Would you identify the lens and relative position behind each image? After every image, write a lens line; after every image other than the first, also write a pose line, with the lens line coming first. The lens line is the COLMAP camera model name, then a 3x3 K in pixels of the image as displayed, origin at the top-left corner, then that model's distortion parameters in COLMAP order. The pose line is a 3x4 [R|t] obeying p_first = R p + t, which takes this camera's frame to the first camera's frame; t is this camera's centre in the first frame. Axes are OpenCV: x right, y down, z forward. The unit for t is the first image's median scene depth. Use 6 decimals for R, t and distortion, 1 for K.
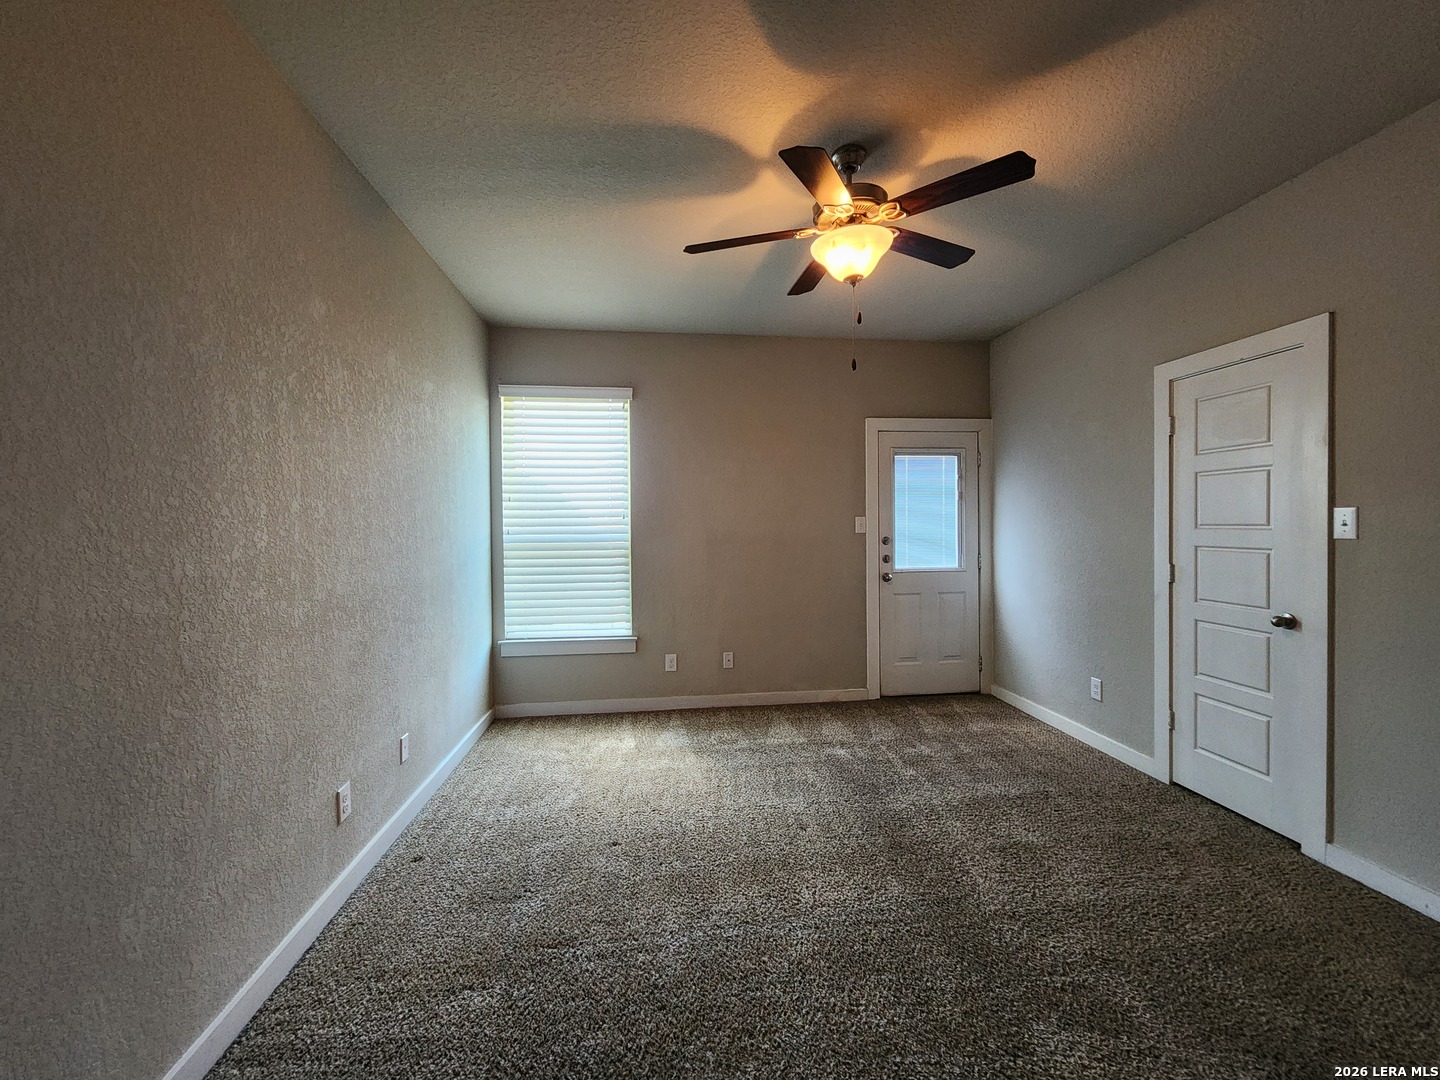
lens RADIAL K [[598.2, 0, 720.0], [0, 598.2, 540.0], [0, 0, 1]] dist [0.004046, -0.003192]
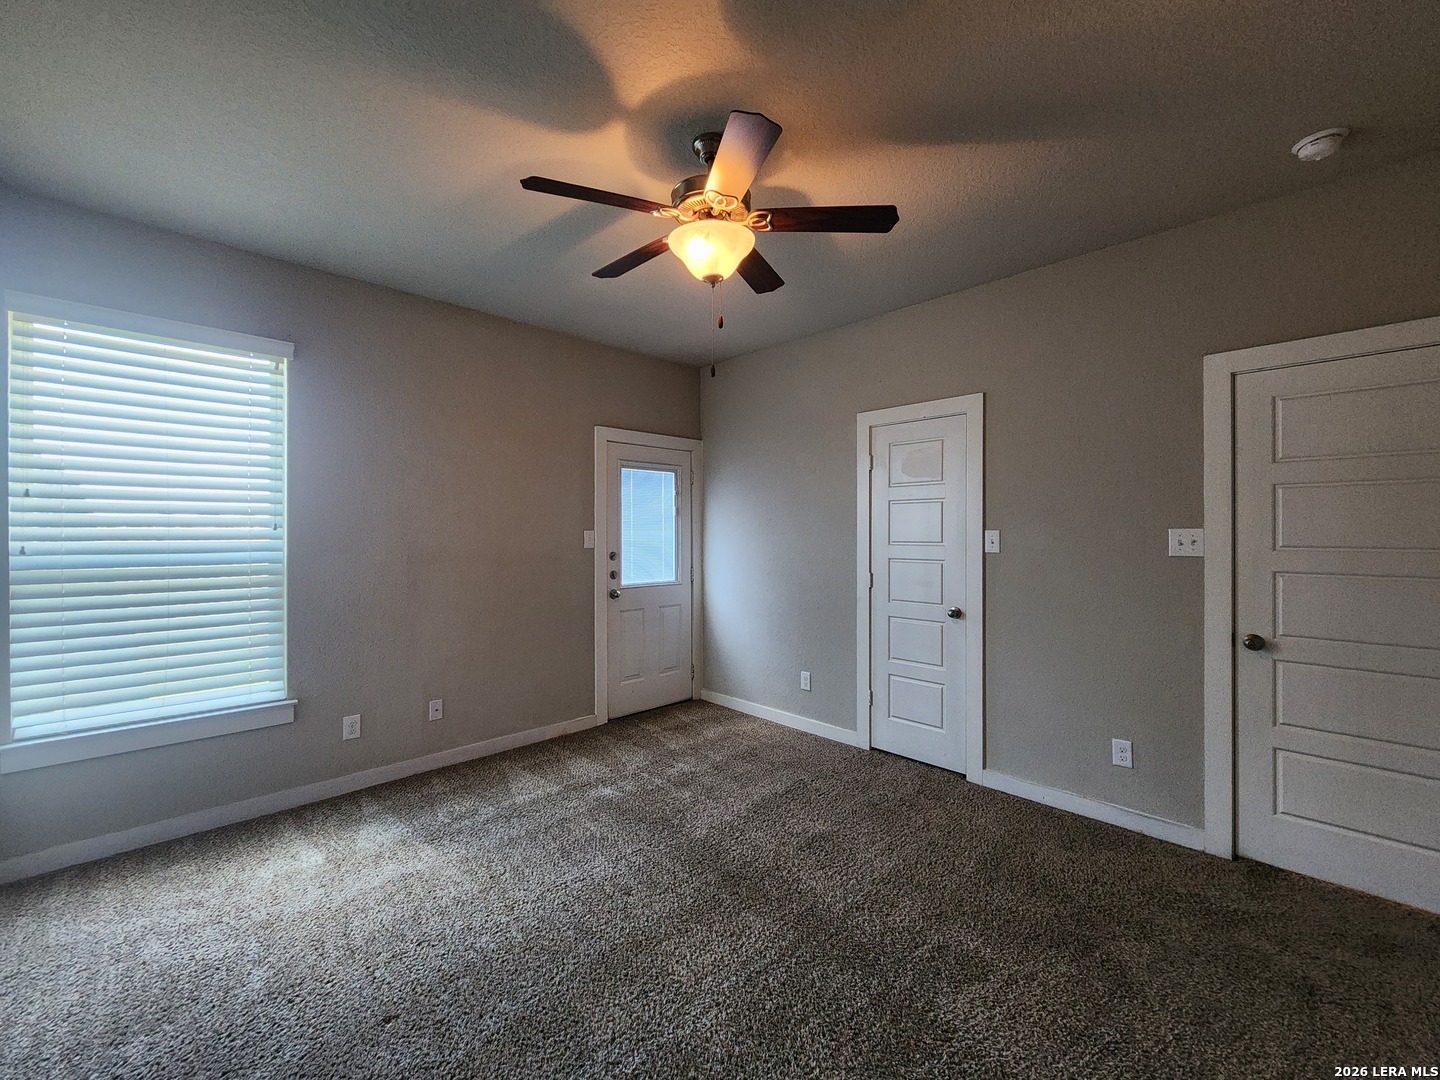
lens RADIAL K [[598.2, 0, 720.0], [0, 598.2, 540.0], [0, 0, 1]] dist [0.004046, -0.003192]
pose [[0.785746, 0.001347, 0.618548, -0.207553], [0.009226, 0.999861, -0.013898, -0.010759], [-0.618480, 0.016627, 0.785624, 0.164041]]
